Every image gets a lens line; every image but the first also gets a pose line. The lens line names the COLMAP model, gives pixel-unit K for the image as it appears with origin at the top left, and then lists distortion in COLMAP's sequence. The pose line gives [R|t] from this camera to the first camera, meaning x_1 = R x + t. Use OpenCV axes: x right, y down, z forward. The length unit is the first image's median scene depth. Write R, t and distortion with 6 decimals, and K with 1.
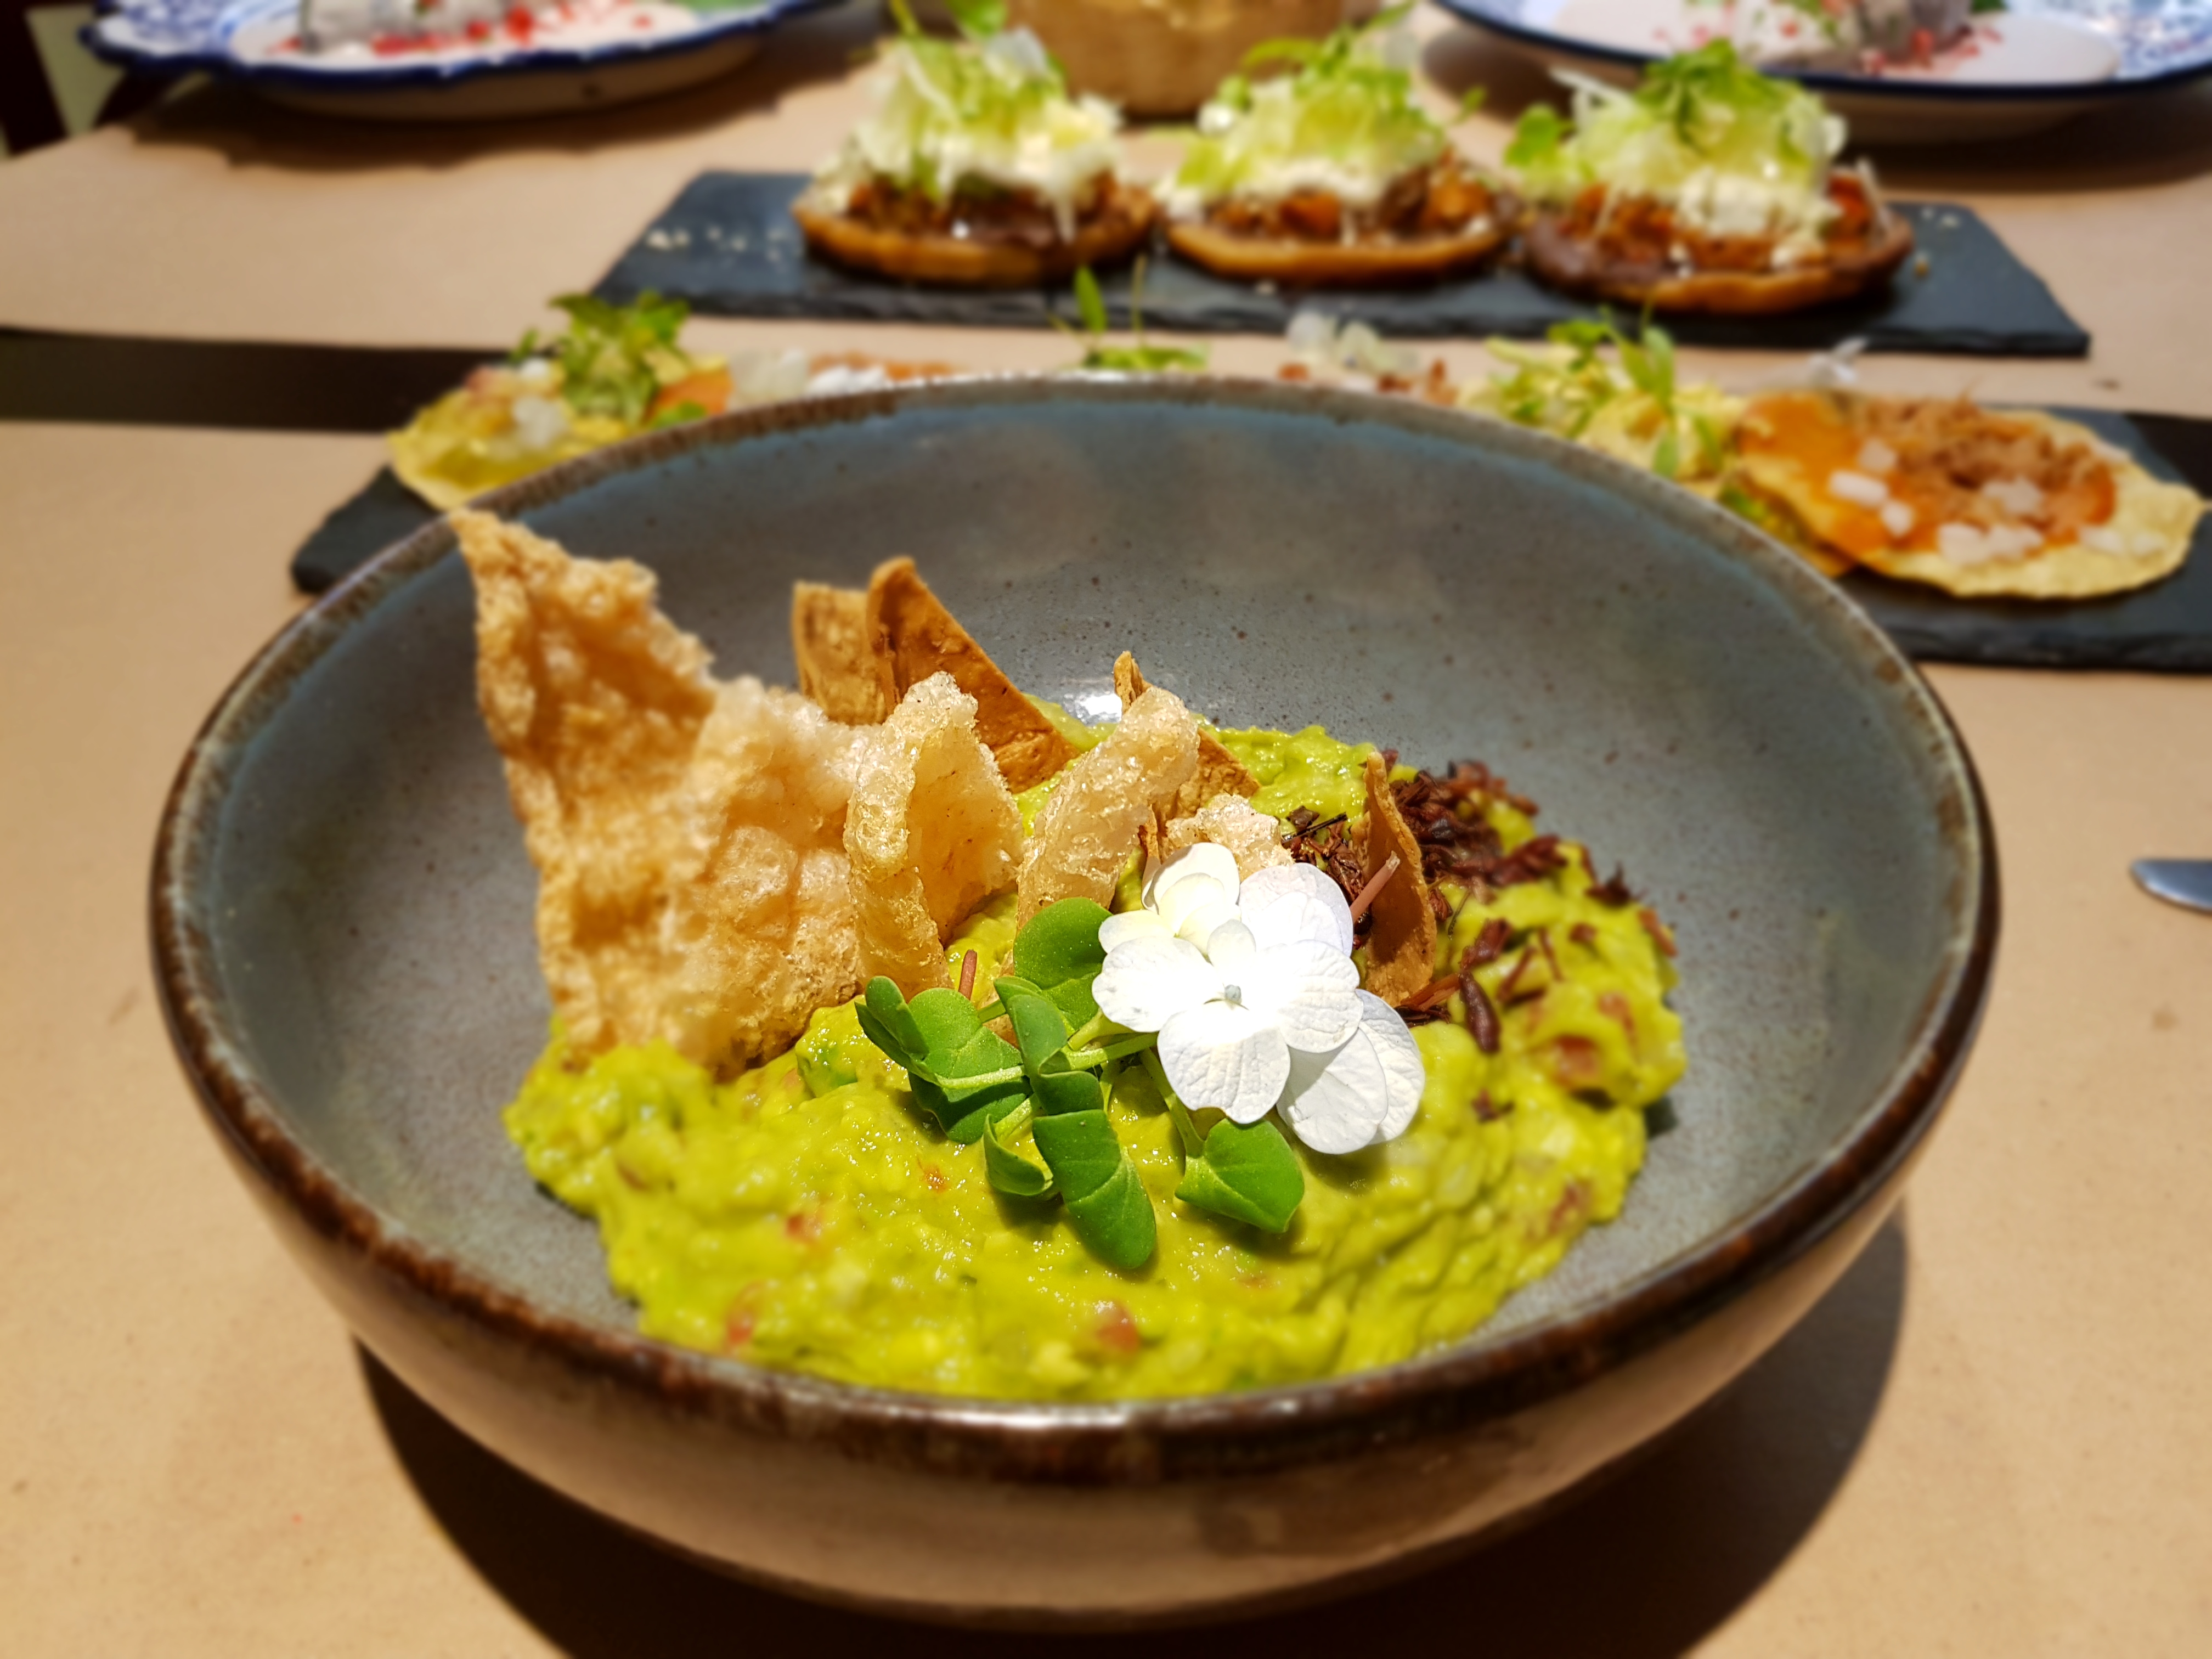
lens RADIAL K [[1688.1, 0, 1106.0], [0, 1688.1, 829.5], [0, 0, 1]] dist [-0.002301, -0.001115]
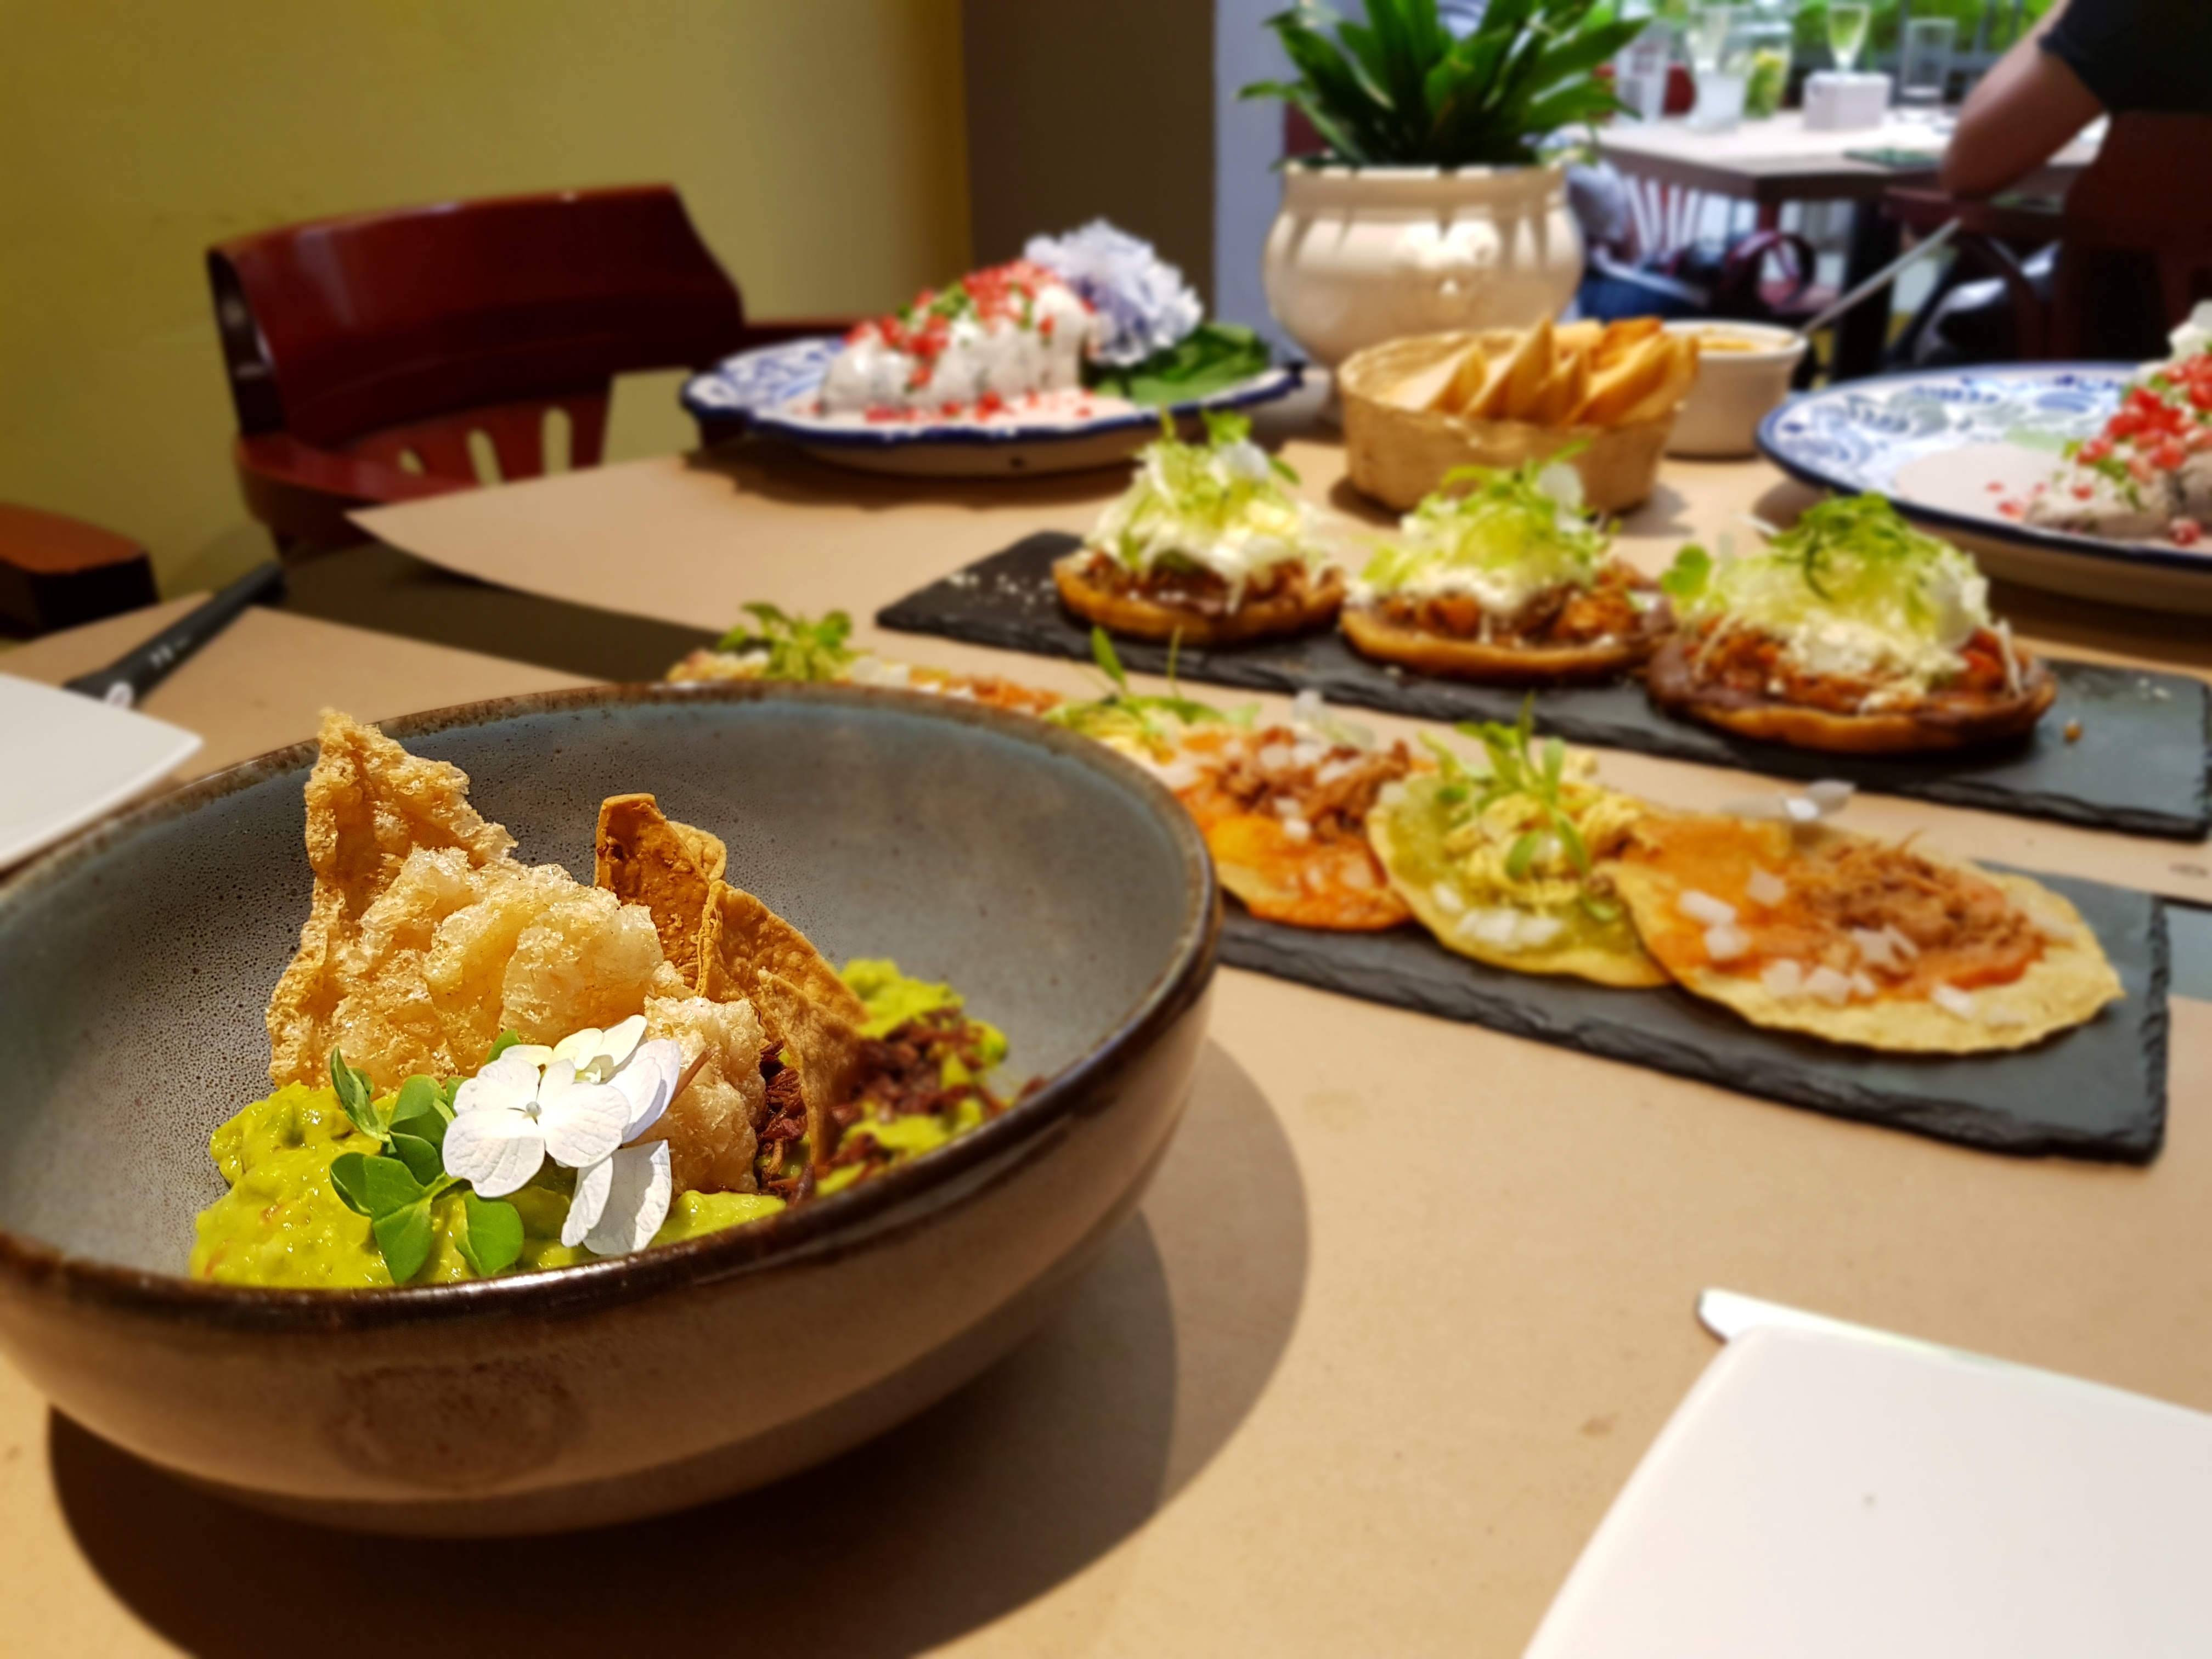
lens RADIAL K [[1661.3, 0, 1106.0], [0, 1661.3, 829.5], [0, 0, 1]] dist [0.032169, 0.000050]
pose [[0.915052, 0.155057, -0.372340, 0.355411], [-0.227713, 0.960559, -0.159605, -0.002883], [0.332906, 0.230833, 0.914270, -0.043344]]
